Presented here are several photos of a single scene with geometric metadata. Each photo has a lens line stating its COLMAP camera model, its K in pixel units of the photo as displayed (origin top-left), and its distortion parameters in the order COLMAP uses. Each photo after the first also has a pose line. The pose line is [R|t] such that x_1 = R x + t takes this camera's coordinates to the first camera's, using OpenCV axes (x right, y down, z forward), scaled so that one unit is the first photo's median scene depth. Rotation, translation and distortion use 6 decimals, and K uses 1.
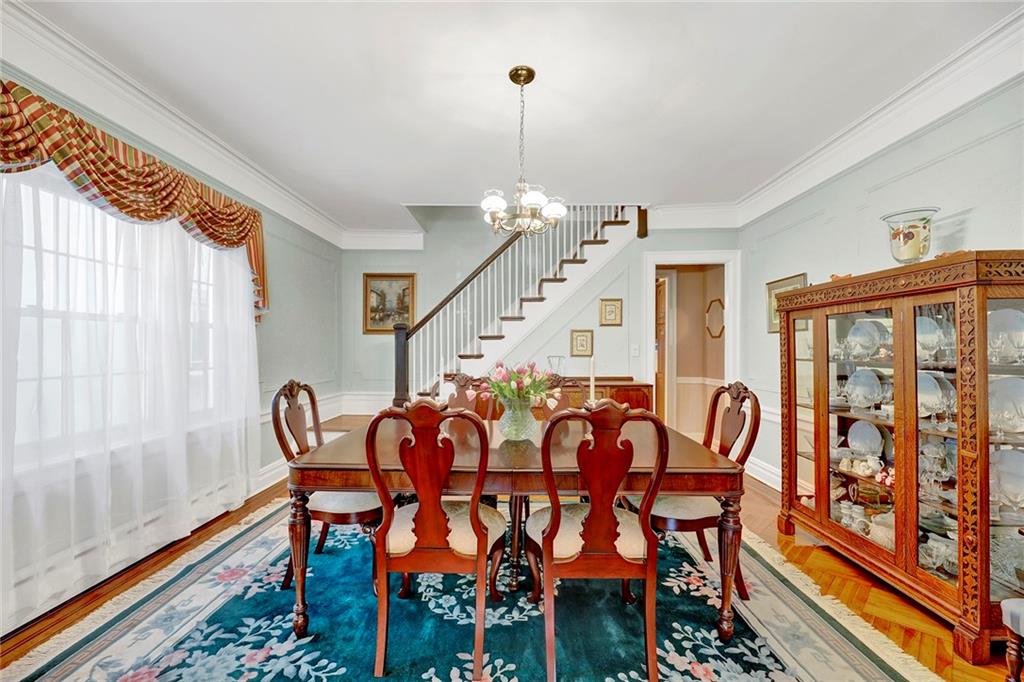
lens RADIAL K [[431.0, 0, 513.9], [0, 431.0, 354.2], [0, 0, 1]] dist [0.000354, -0.004626]
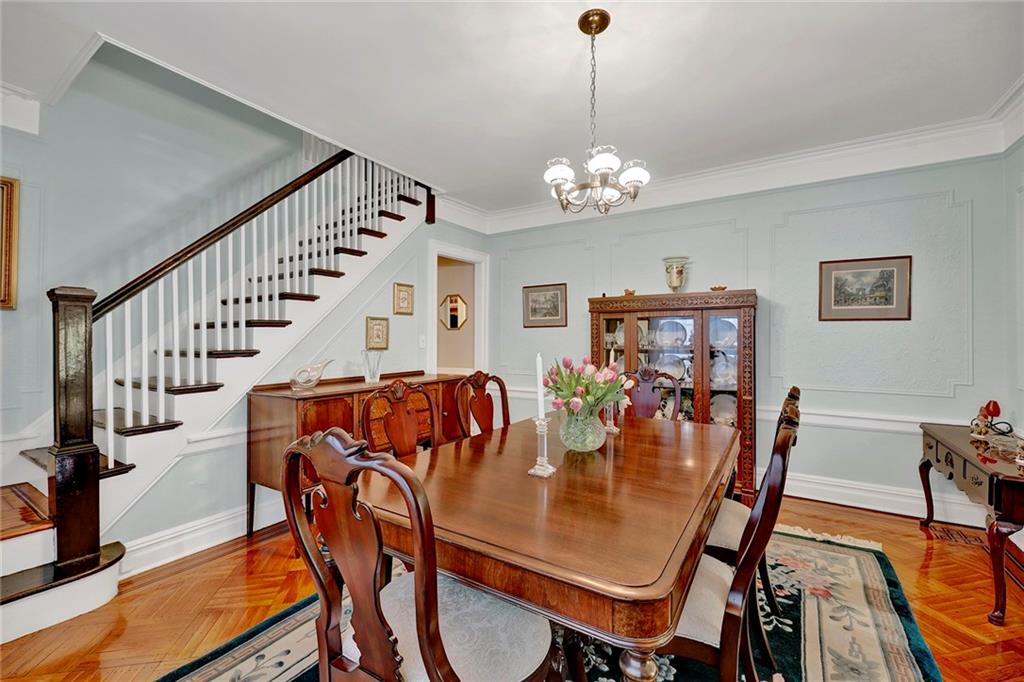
lens RADIAL K [[418.0, 0, 511.9], [0, 418.0, 344.2], [0, 0, 1]] dist [0.000018, -0.004003]
pose [[0.523334, -0.011592, 0.852049, -0.392026], [0.010875, 0.999917, 0.006924, -0.009052], [-0.852058, 0.005643, 0.523416, 0.359646]]
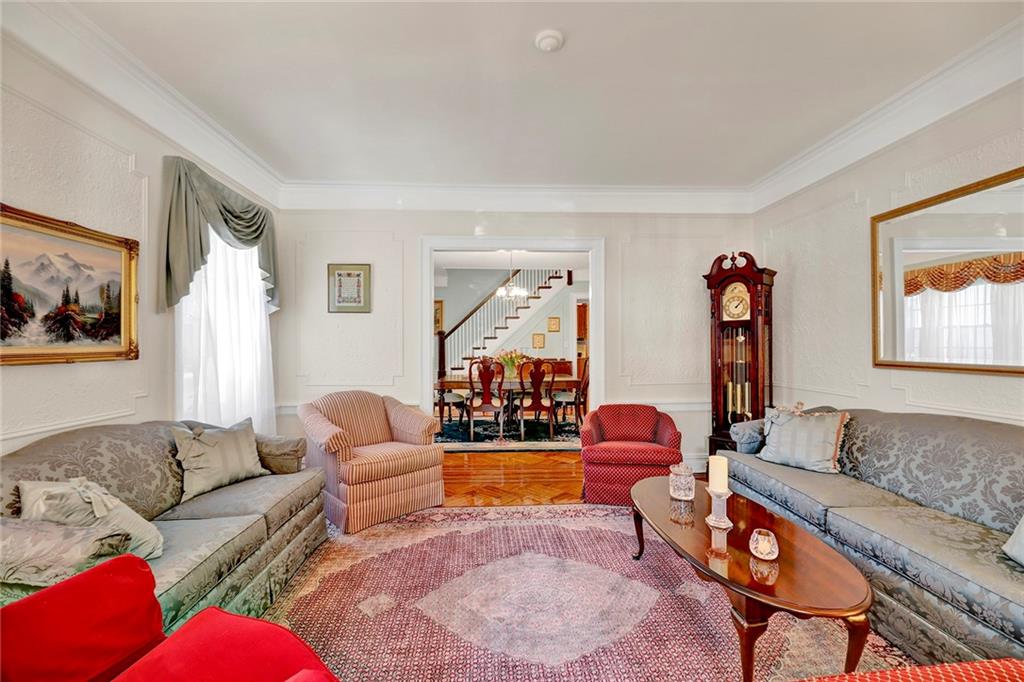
lens RADIAL K [[418.0, 0, 511.9], [0, 418.0, 344.2], [0, 0, 1]] dist [0.000018, -0.004003]
pose [[0.998131, -0.006170, 0.060795, -0.071006], [0.006557, 0.999959, -0.006169, -0.000520], [-0.060754, 0.006556, 0.998131, -0.821430]]
